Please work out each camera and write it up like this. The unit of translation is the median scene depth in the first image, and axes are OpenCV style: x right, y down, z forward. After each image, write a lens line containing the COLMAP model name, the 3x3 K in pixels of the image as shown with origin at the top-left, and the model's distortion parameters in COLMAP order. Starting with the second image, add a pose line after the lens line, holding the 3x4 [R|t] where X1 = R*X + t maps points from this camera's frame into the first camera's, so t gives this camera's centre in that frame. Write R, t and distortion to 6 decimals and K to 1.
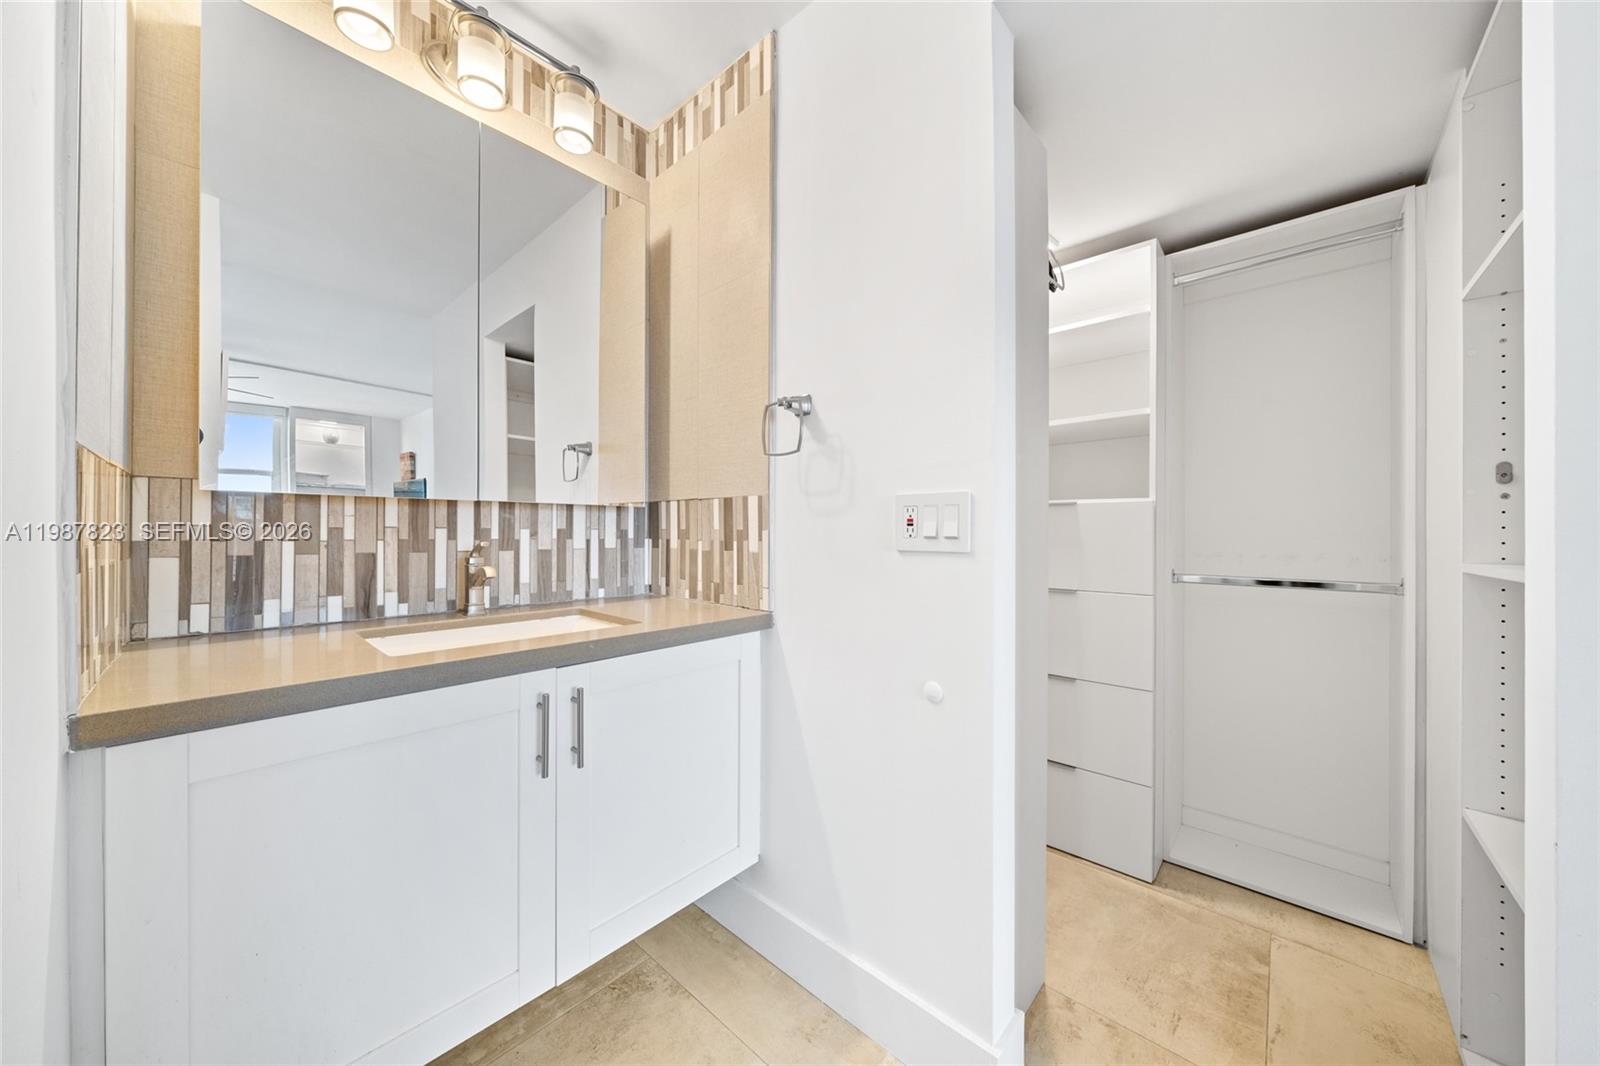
lens RADIAL K [[547.5, 0, 794.9], [0, 547.5, 526.9], [0, 0, 1]] dist [-0.002627, -0.000187]
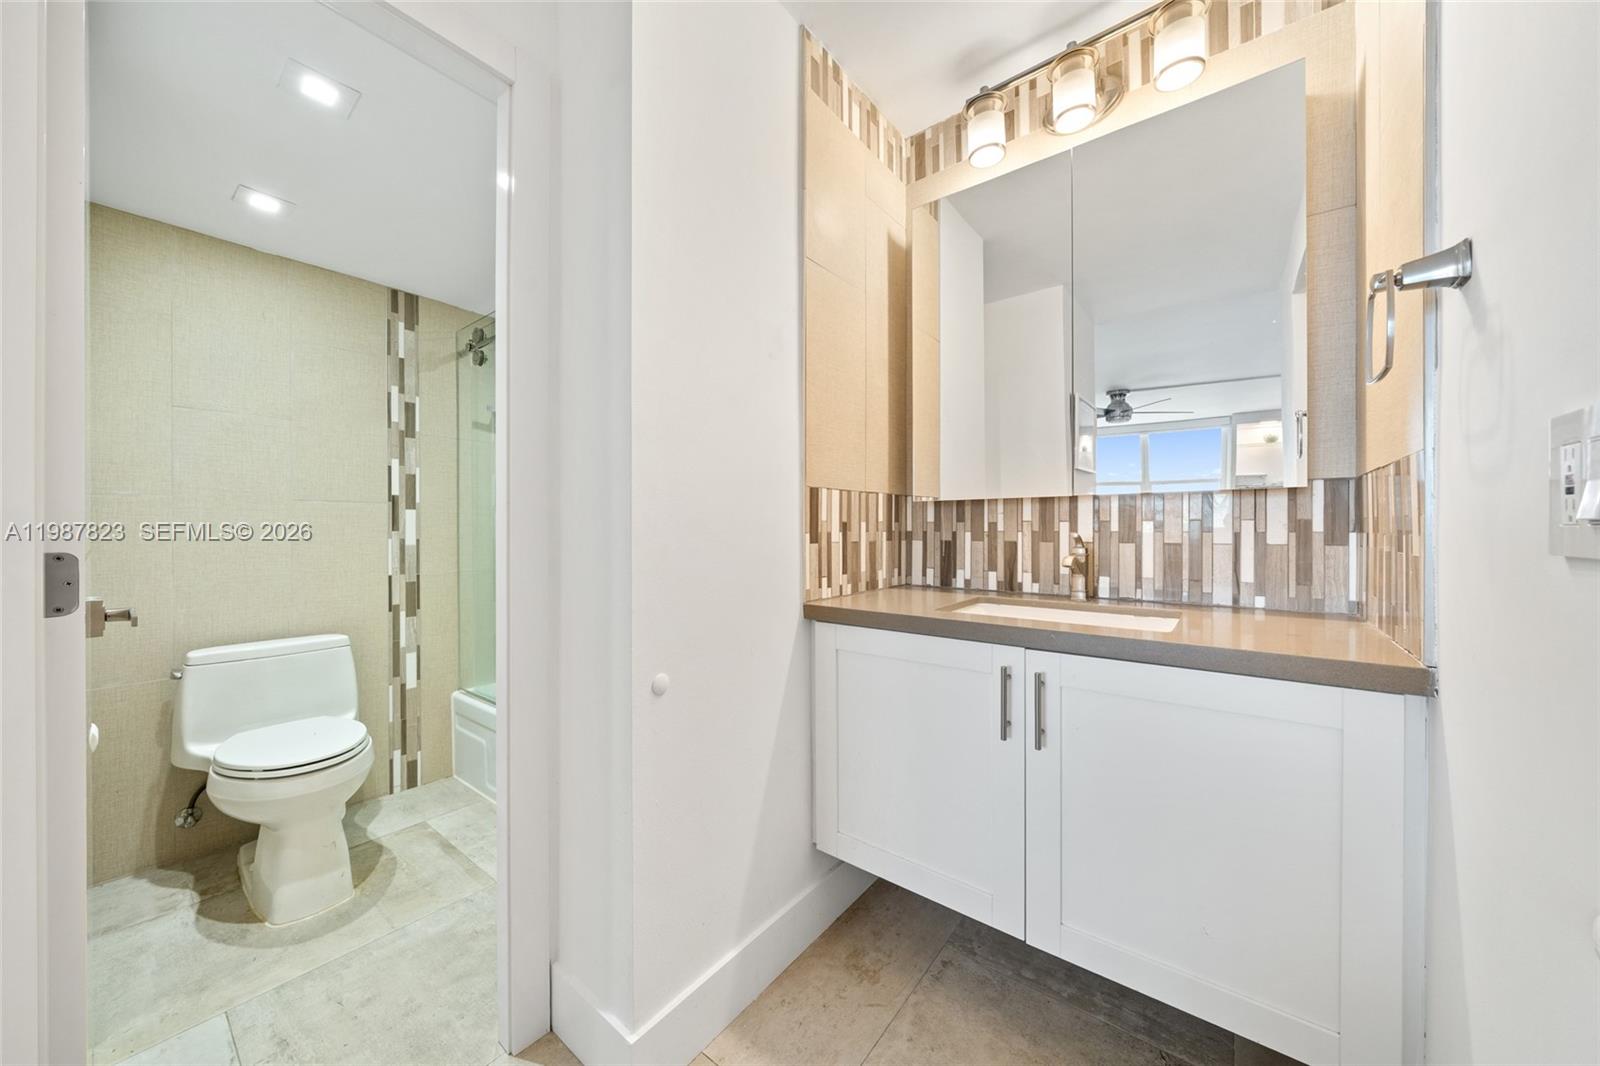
lens RADIAL K [[547.5, 0, 803.4], [0, 547.5, 528.3], [0, 0, 1]] dist [-0.002627, -0.000187]
pose [[0.082889, -0.007649, -0.996529, 0.474066], [0.009801, 0.999928, -0.006859, 0.020178], [0.996511, -0.009198, 0.082958, 0.377468]]
